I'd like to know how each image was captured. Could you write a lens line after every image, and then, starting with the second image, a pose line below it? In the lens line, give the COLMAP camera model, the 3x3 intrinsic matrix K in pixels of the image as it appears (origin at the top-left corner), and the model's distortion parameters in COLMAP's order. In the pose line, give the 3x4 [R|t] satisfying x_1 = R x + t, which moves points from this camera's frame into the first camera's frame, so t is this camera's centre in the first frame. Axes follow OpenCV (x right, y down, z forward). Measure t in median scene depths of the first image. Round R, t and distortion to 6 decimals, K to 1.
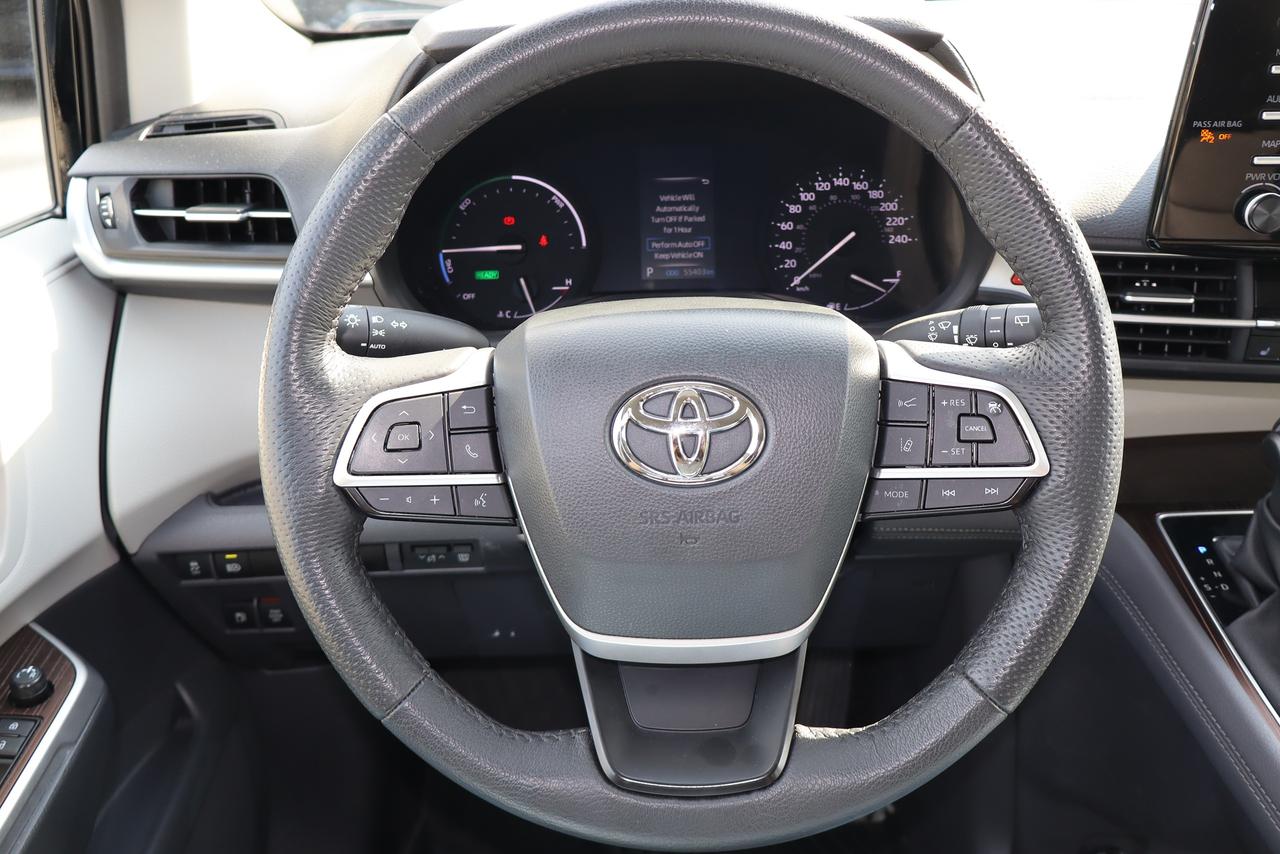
lens RADIAL K [[1075.3, 0, 640.0], [0, 1075.3, 427.0], [0, 0, 1]] dist [0.007547, -0.016335]
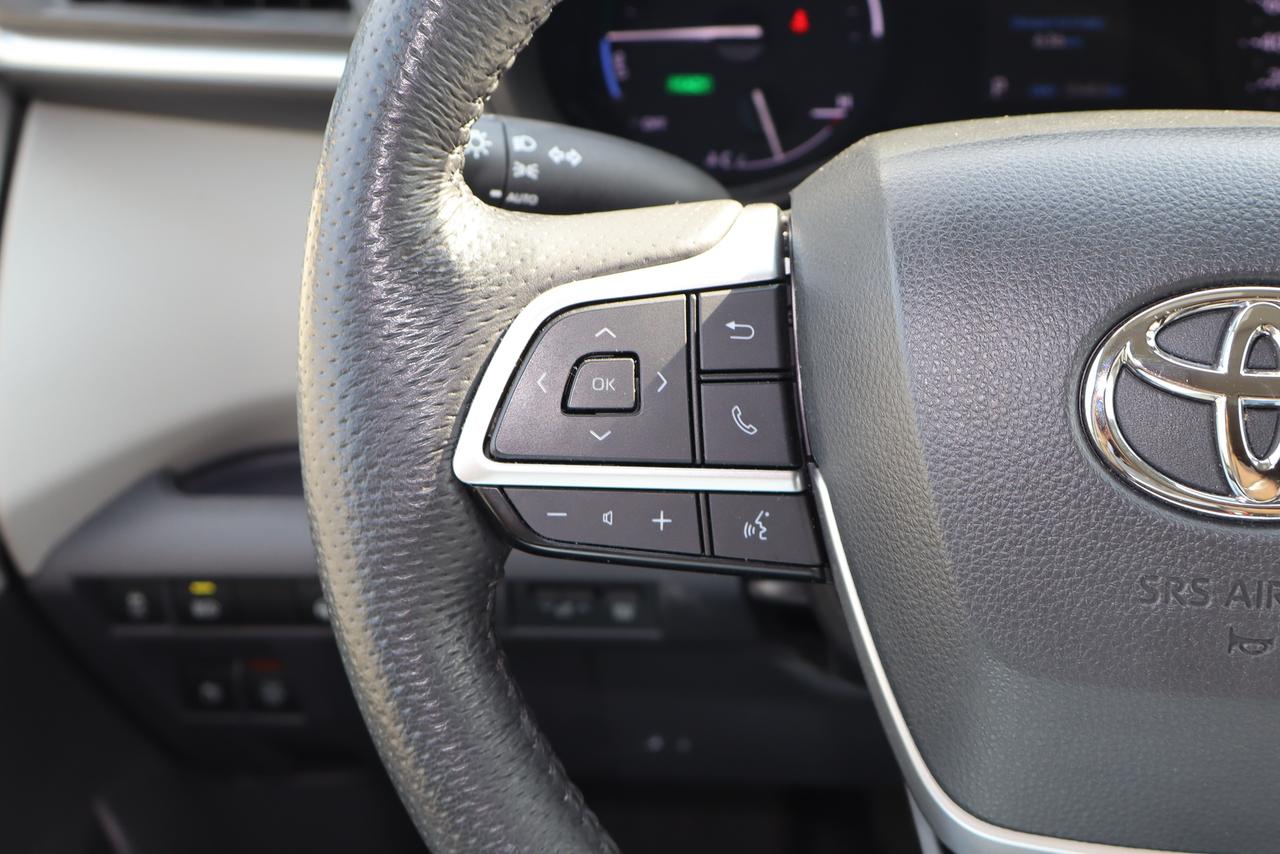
lens RADIAL K [[1633.3, 0, 640.0], [0, 1633.3, 427.0], [0, 0, 1]] dist [0.016009, -0.016368]
pose [[0.995768, 0.044898, -0.080187, -0.145868], [-0.042538, 0.998617, 0.030899, 0.005497], [0.081464, -0.027357, 0.996301, 0.294381]]
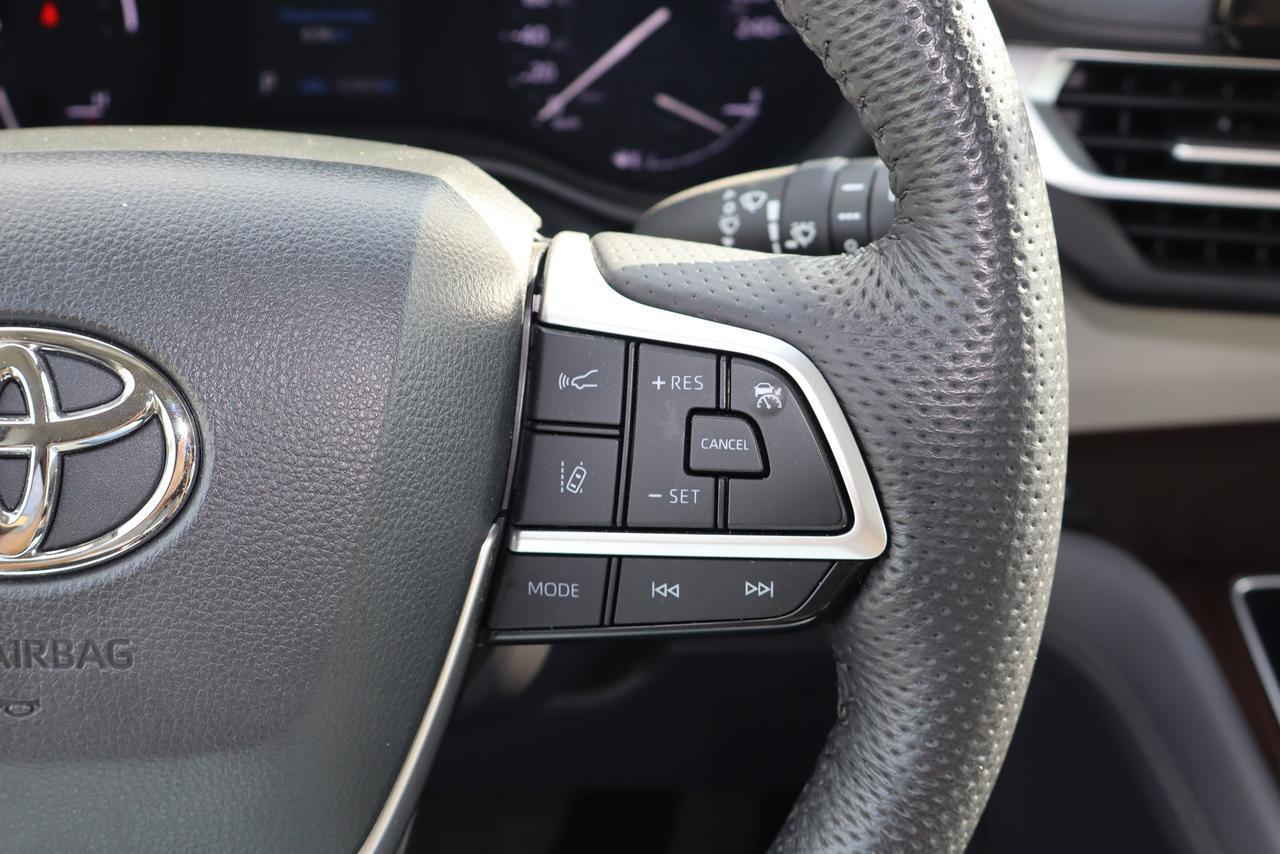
lens RADIAL K [[1633.3, 0, 640.0], [0, 1633.3, 427.0], [0, 0, 1]] dist [0.016009, -0.016368]
pose [[0.999479, 0.014245, 0.028959, 0.254818], [-0.015650, 0.998683, 0.048860, -0.036100], [-0.028225, -0.049287, 0.998386, 0.344112]]
